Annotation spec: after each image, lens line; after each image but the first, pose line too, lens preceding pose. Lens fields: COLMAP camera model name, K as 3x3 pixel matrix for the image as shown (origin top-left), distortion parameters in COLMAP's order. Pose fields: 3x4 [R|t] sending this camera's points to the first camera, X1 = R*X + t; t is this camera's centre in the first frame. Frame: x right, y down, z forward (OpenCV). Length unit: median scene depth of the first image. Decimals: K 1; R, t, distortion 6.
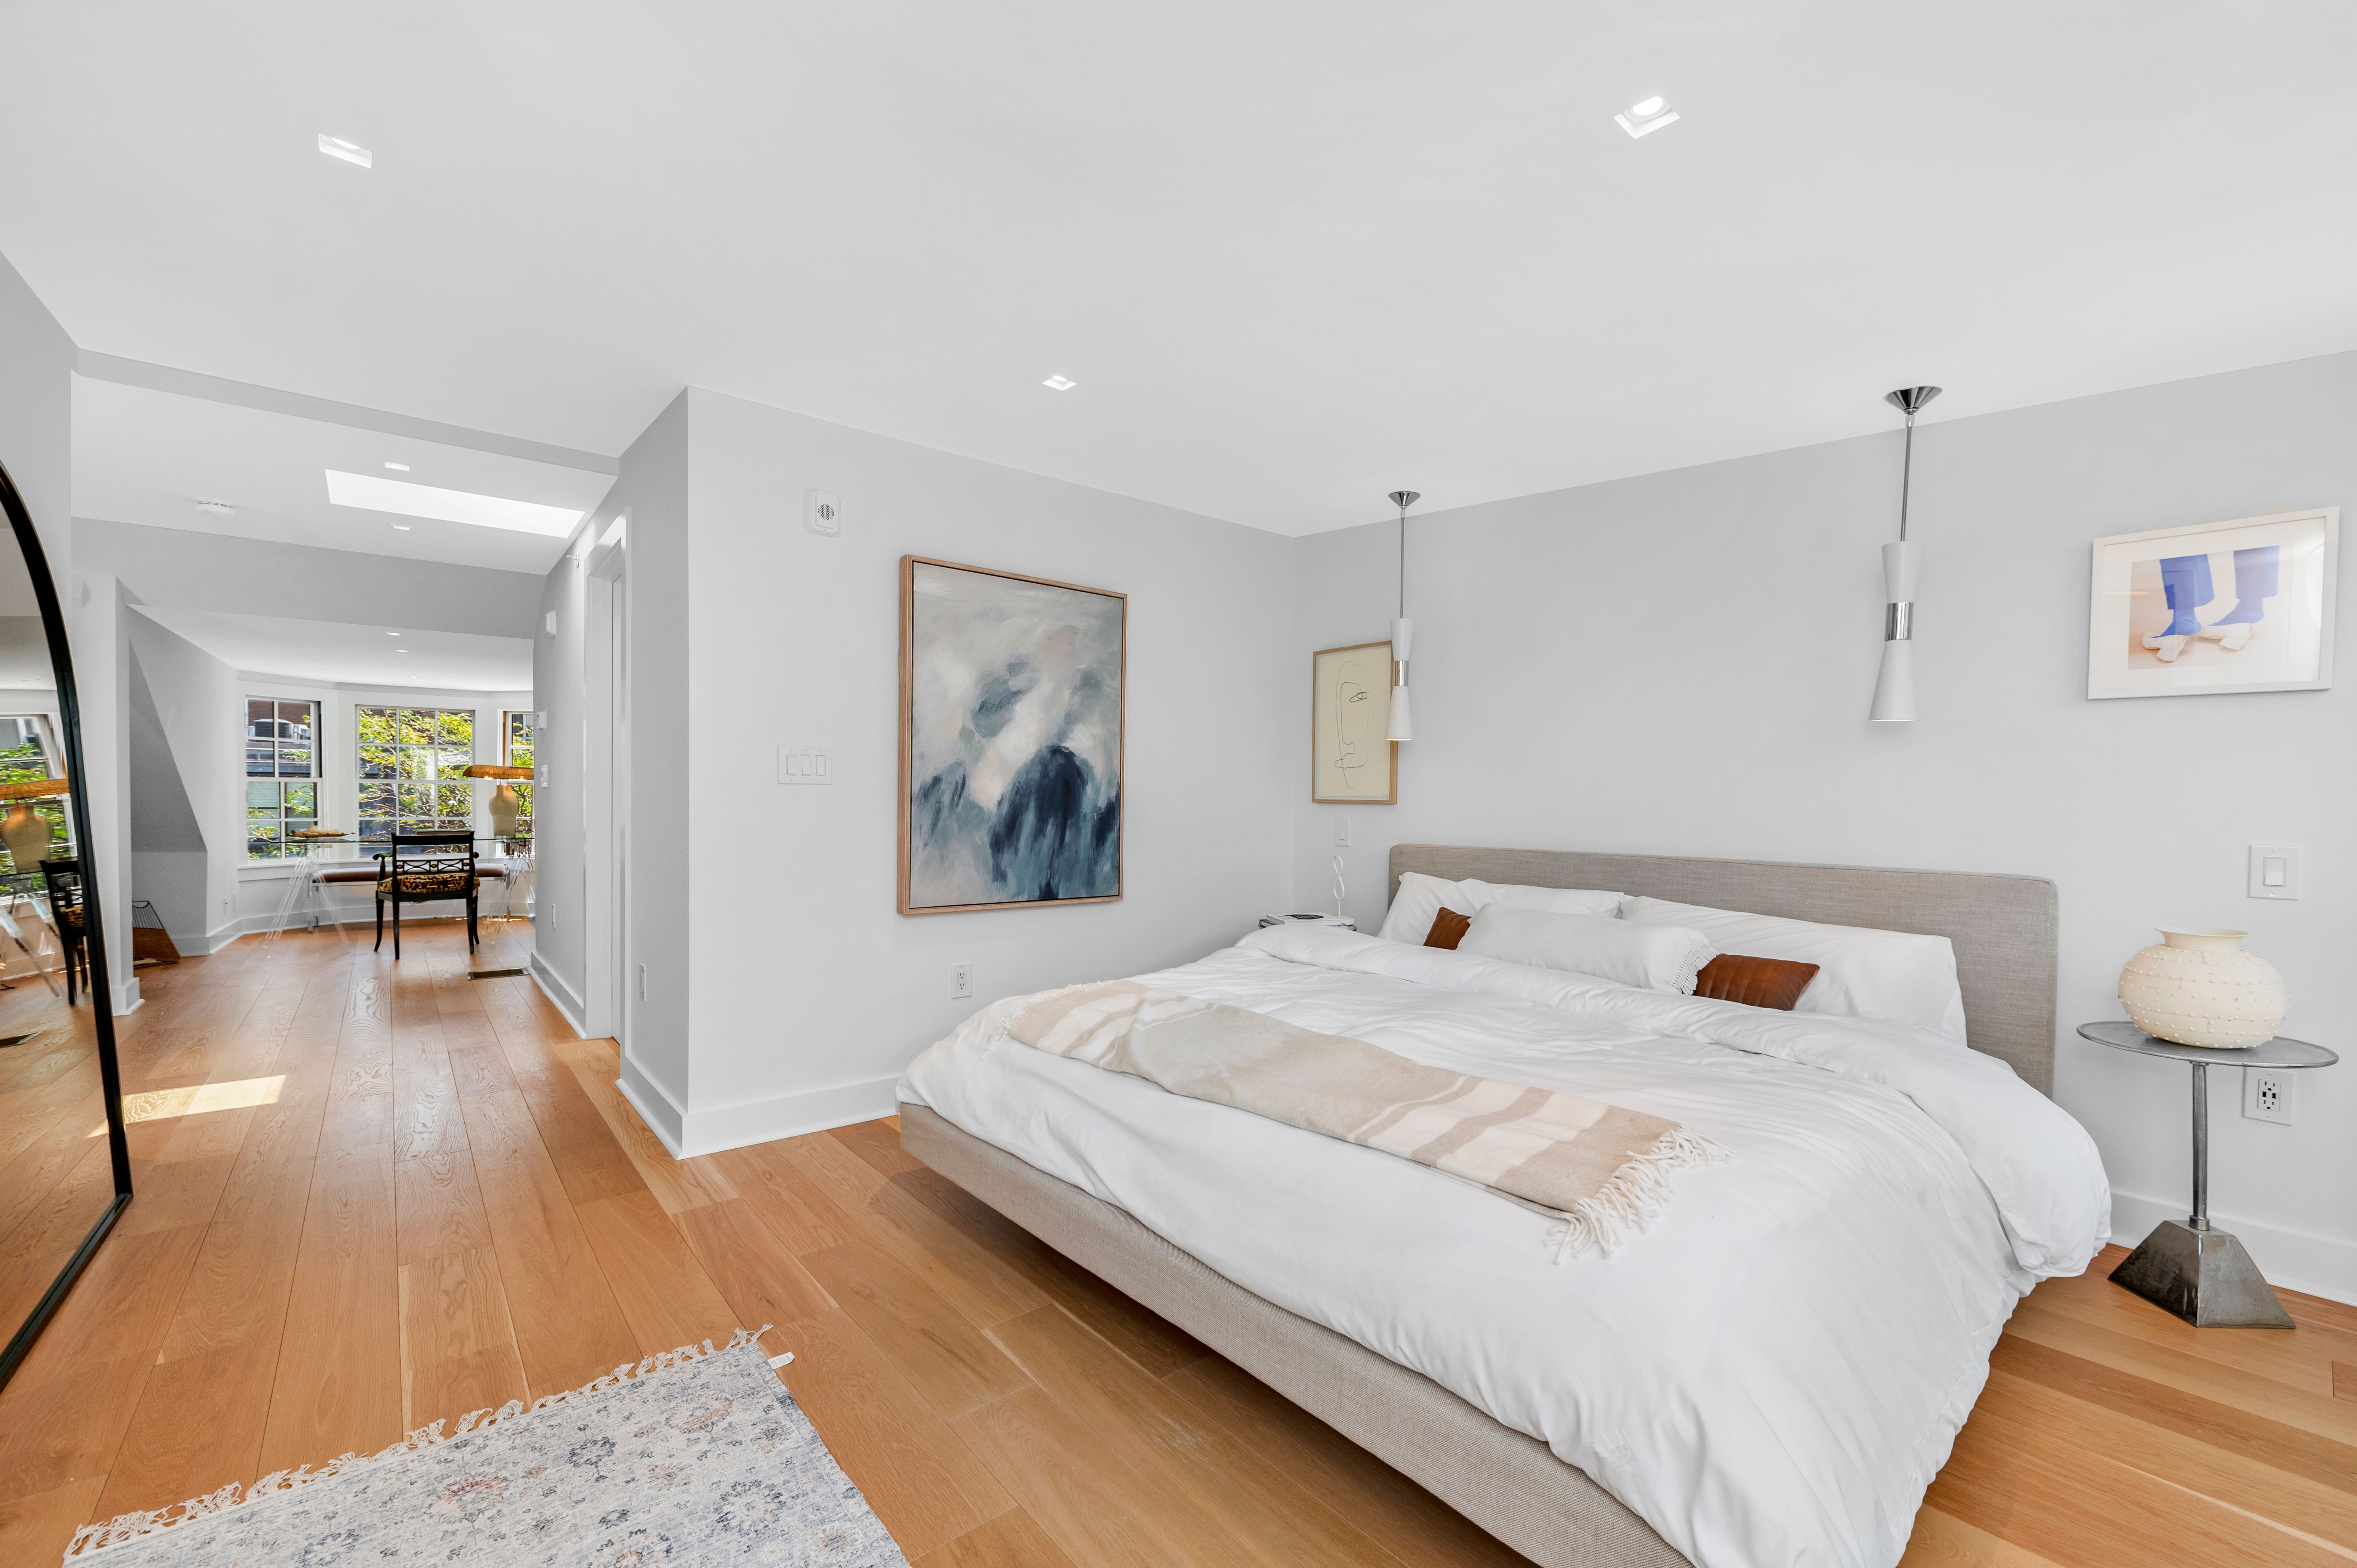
lens RADIAL K [[941.2, 0, 1178.9], [0, 941.2, 795.5], [0, 0, 1]] dist [-0.001264, -0.000308]
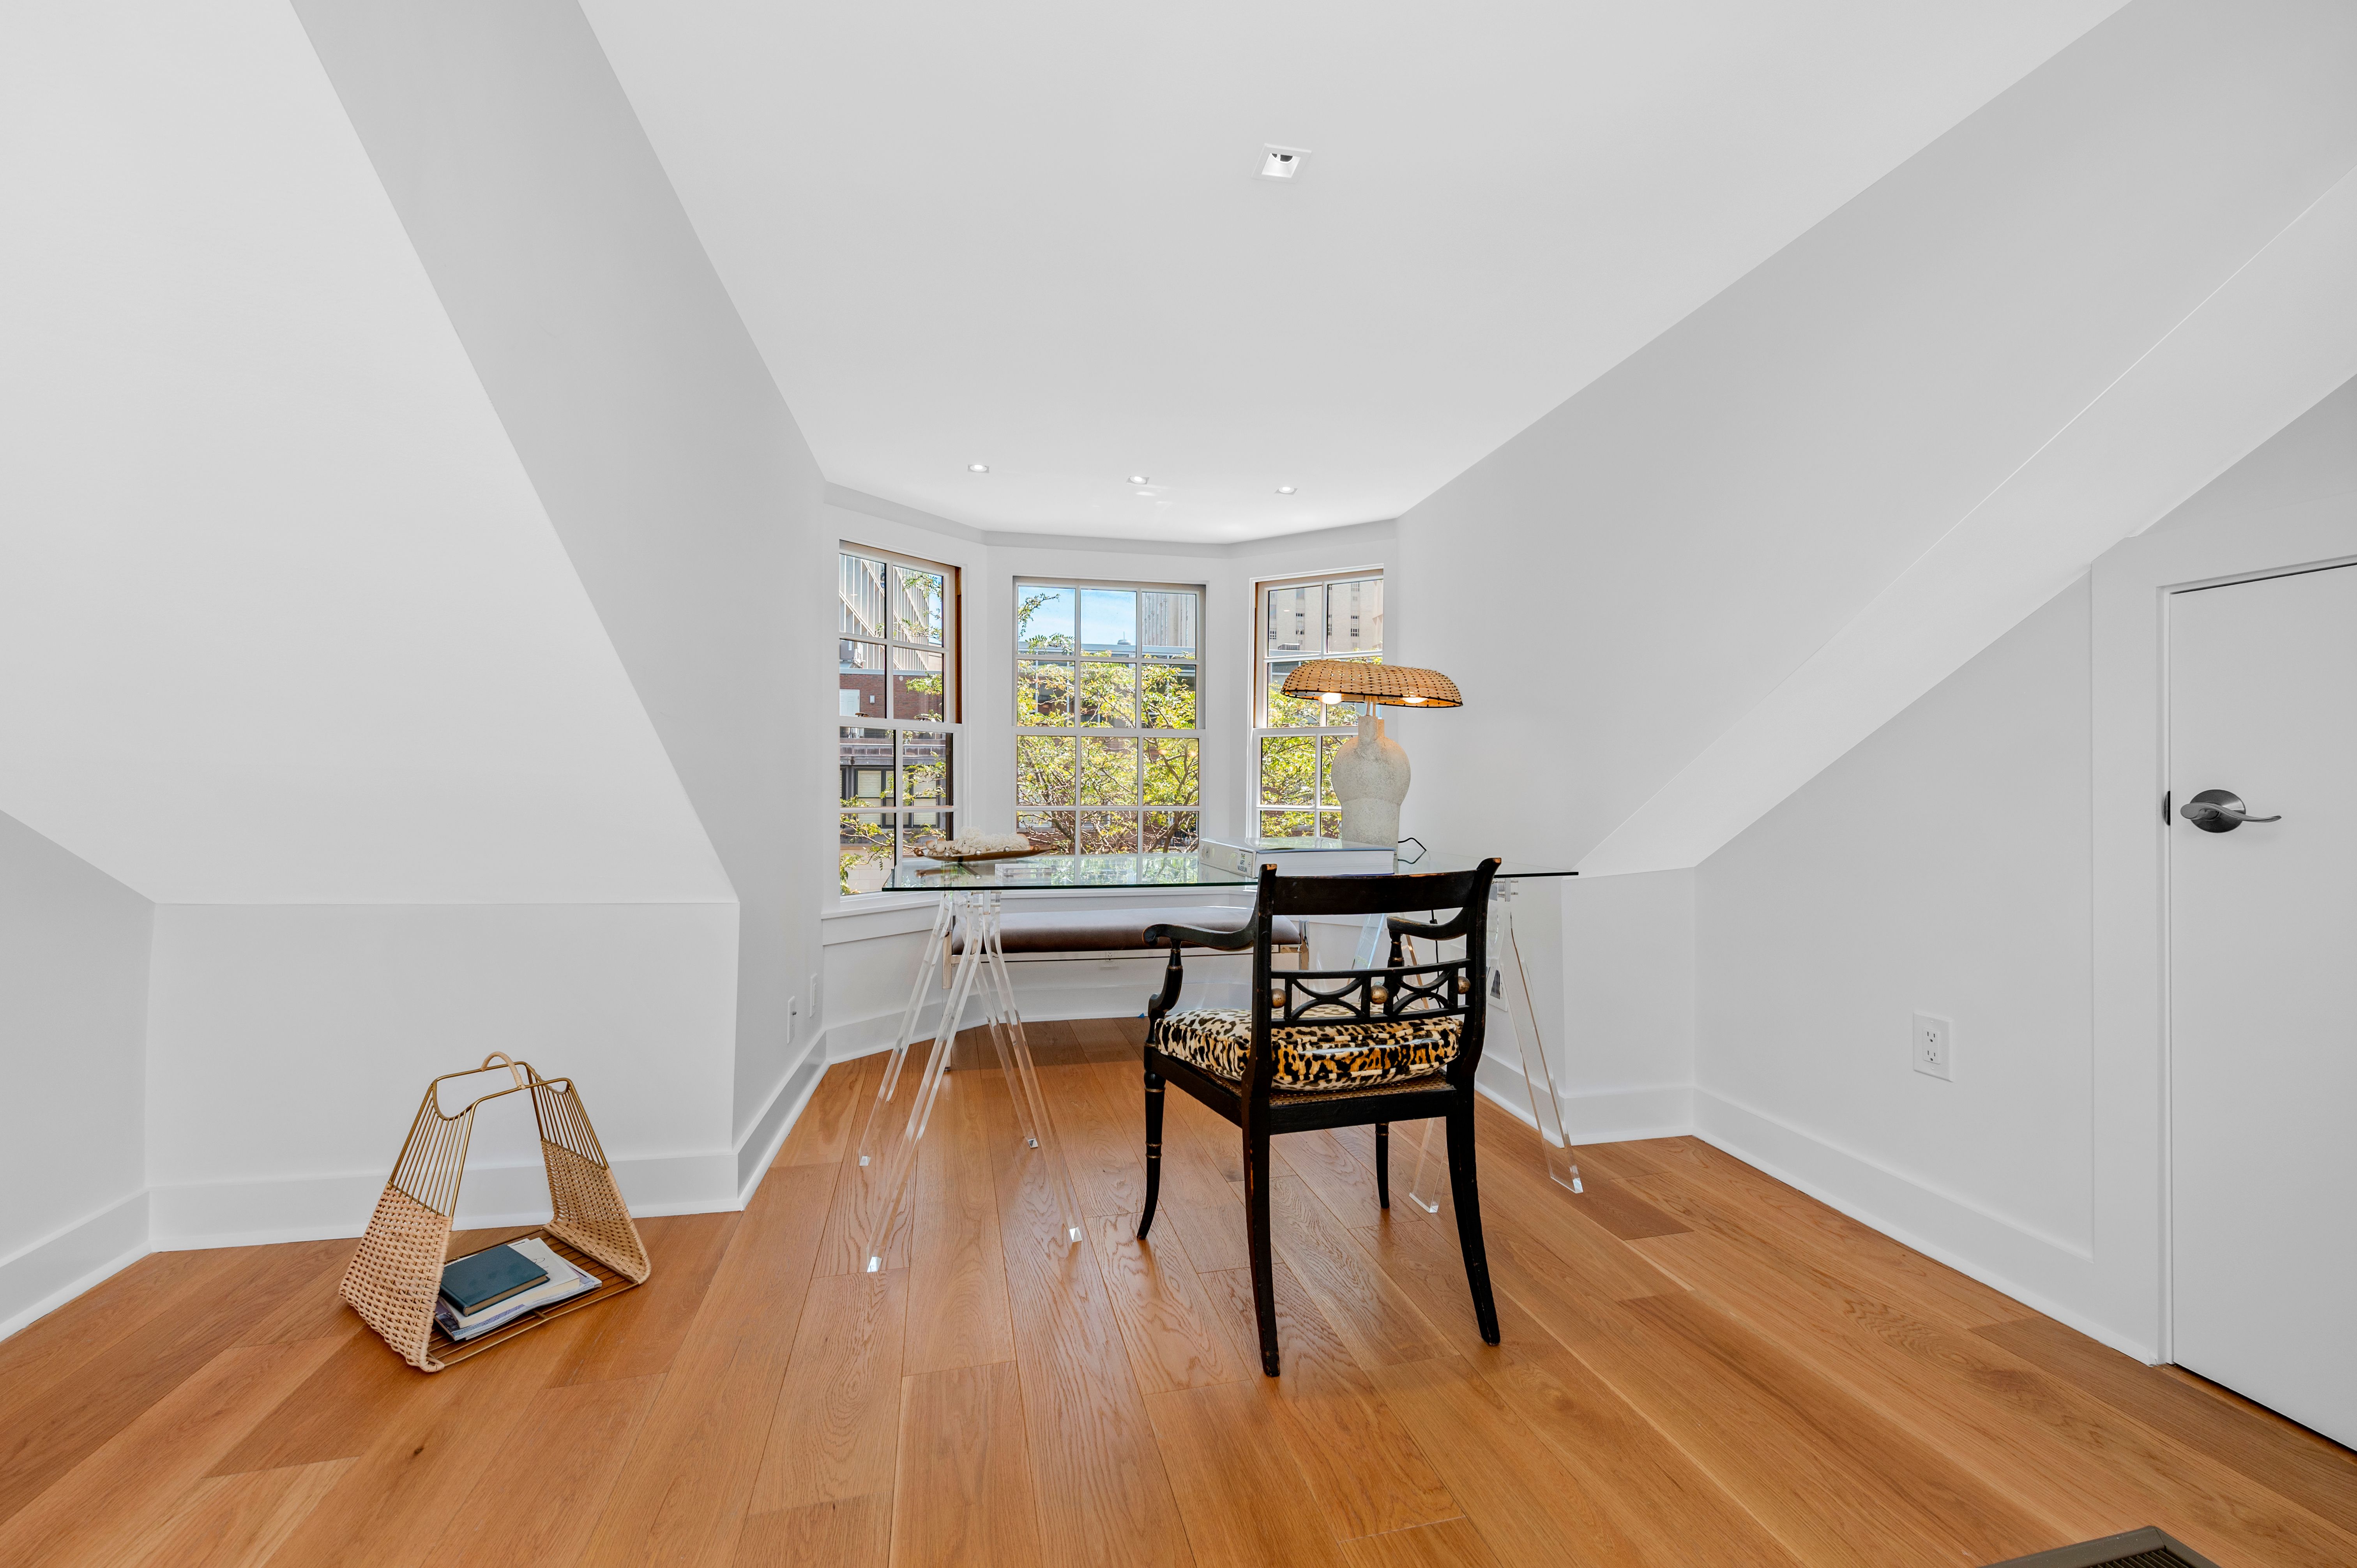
lens RADIAL K [[941.2, 0, 1178.9], [0, 941.2, 795.5], [0, 0, 1]] dist [-0.001264, -0.000308]
pose [[0.892453, 0.004747, -0.451116, -0.268952], [-0.000081, 0.999946, 0.010362, 0.007551], [0.451141, -0.009211, 0.892405, 0.279286]]
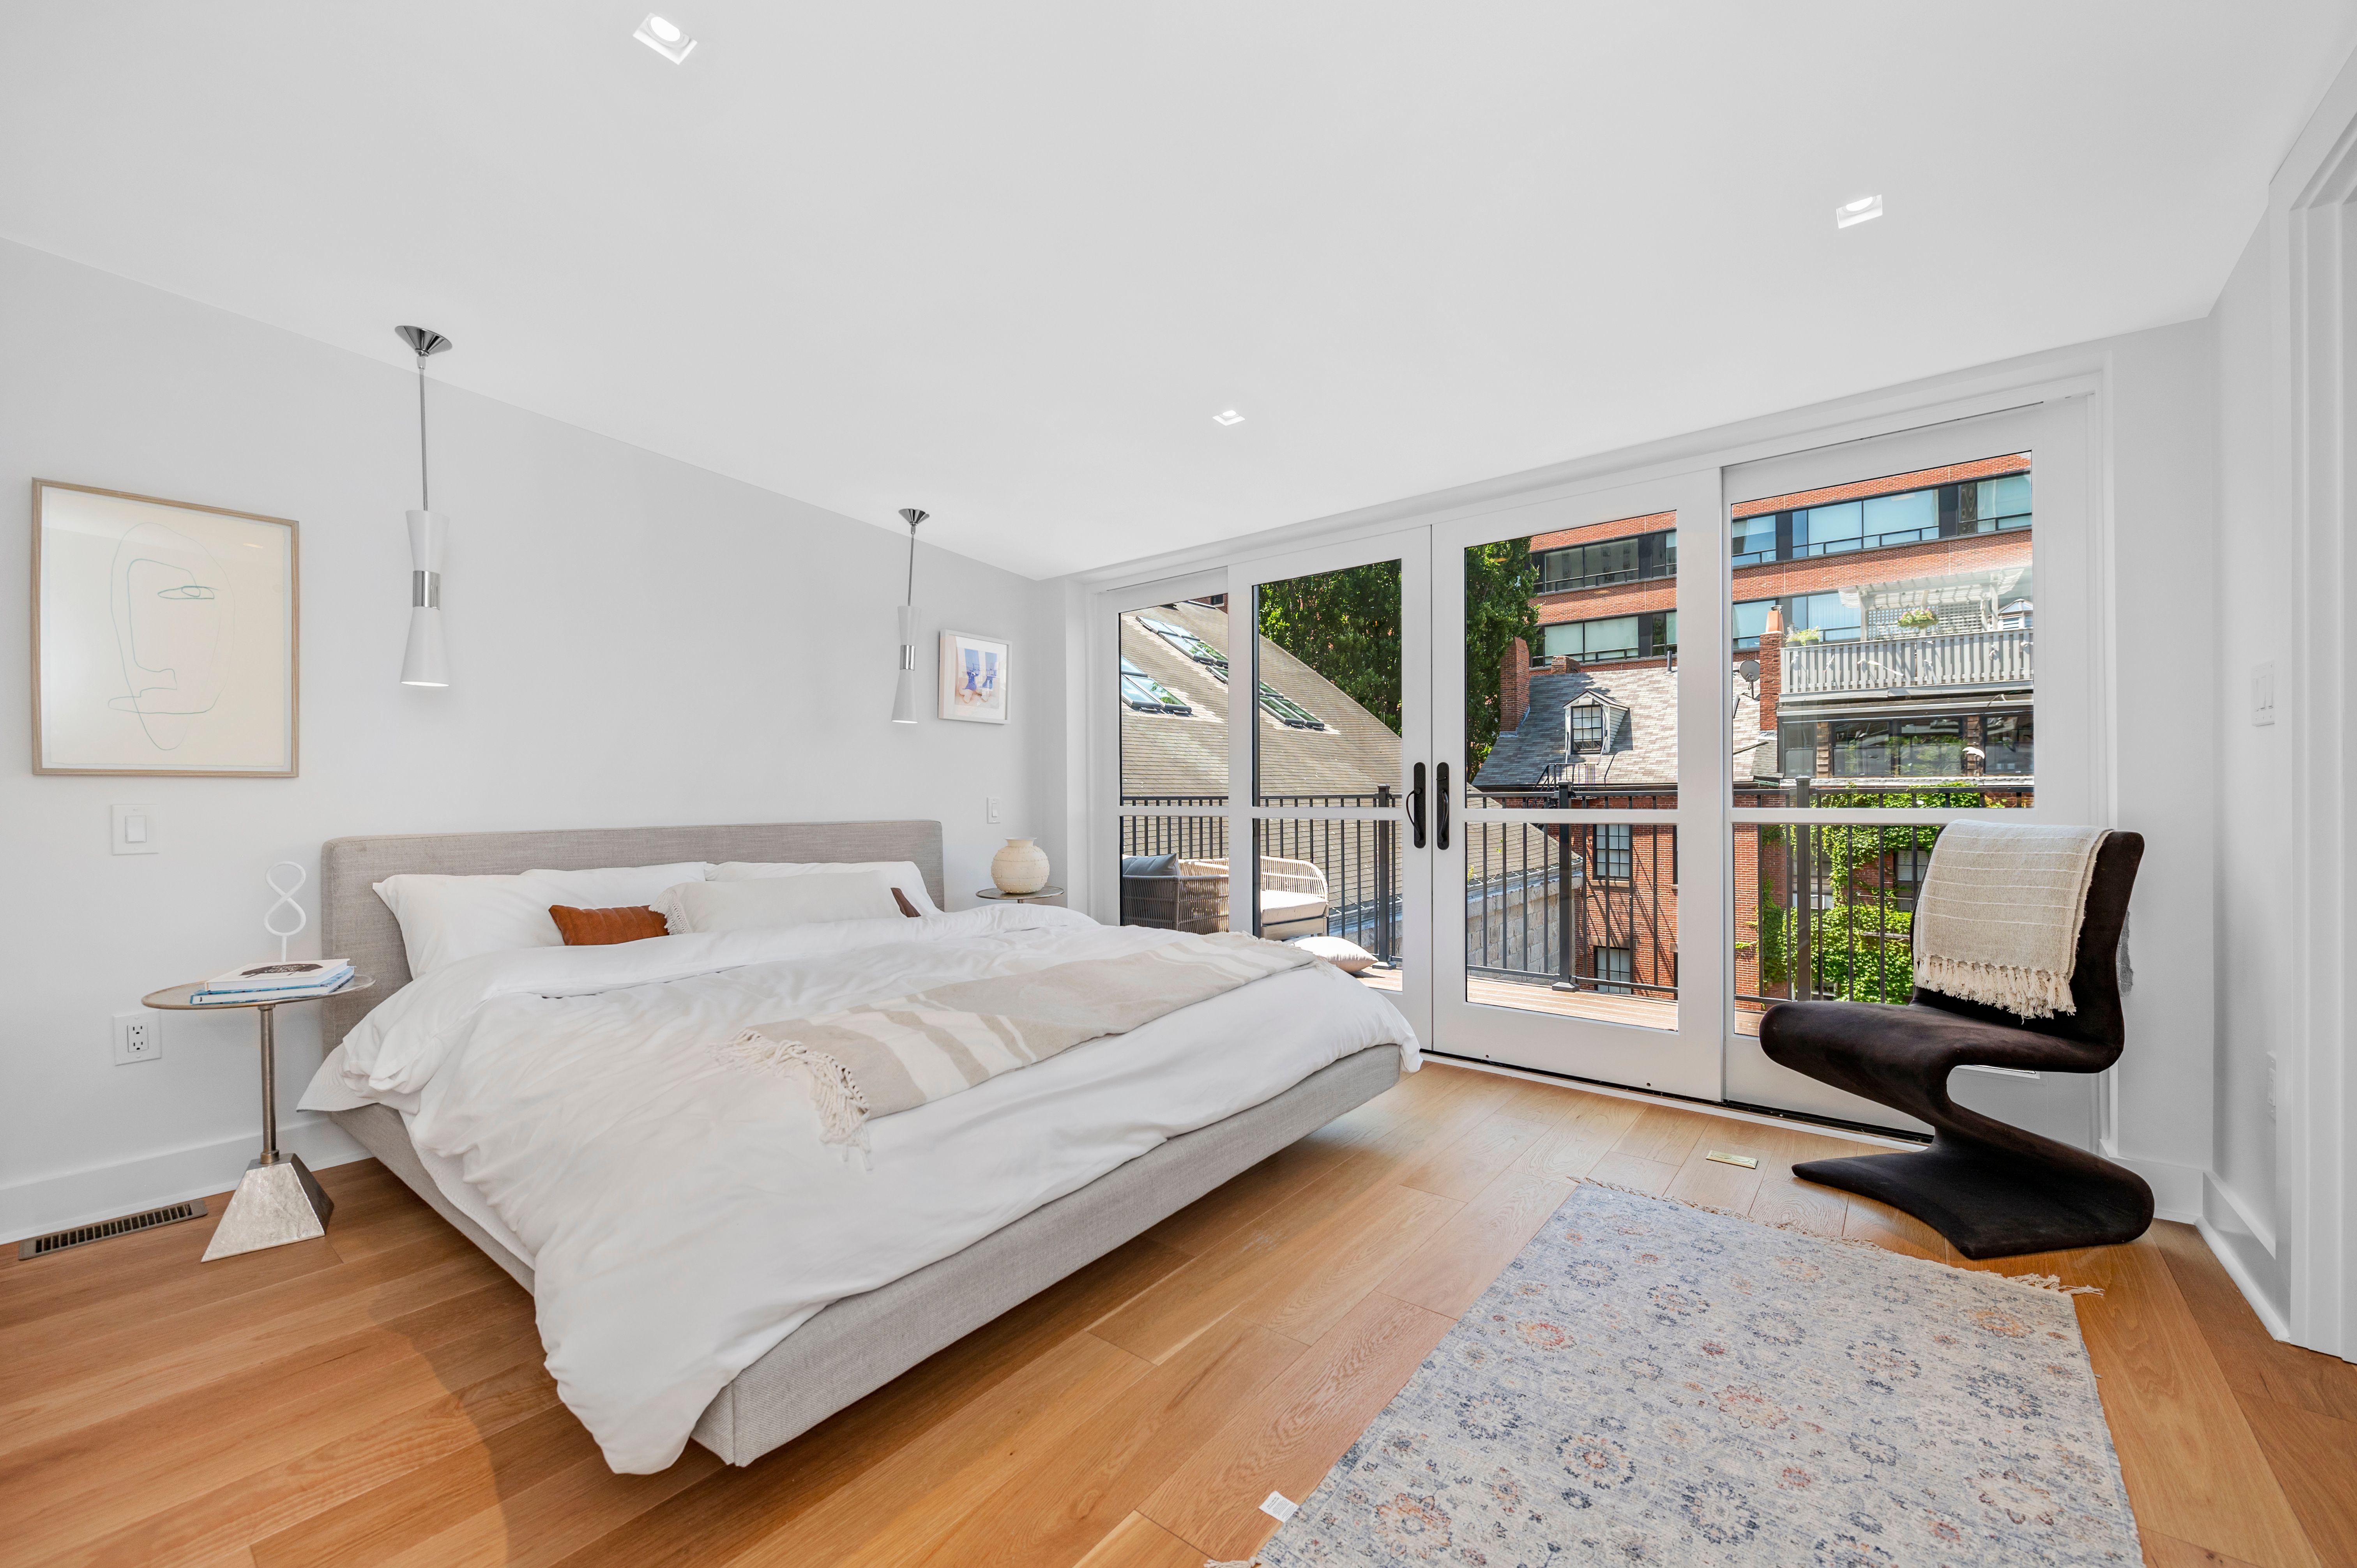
lens RADIAL K [[897.8, 0, 1178.5], [0, 897.8, 784.0], [0, 0, 1]] dist [0.000915, 0.000147]
pose [[-0.173783, 0.002897, 0.984780, -1.295462], [0.002301, 0.999994, -0.002536, 0.043746], [-0.984781, 0.001826, -0.173789, 1.409842]]
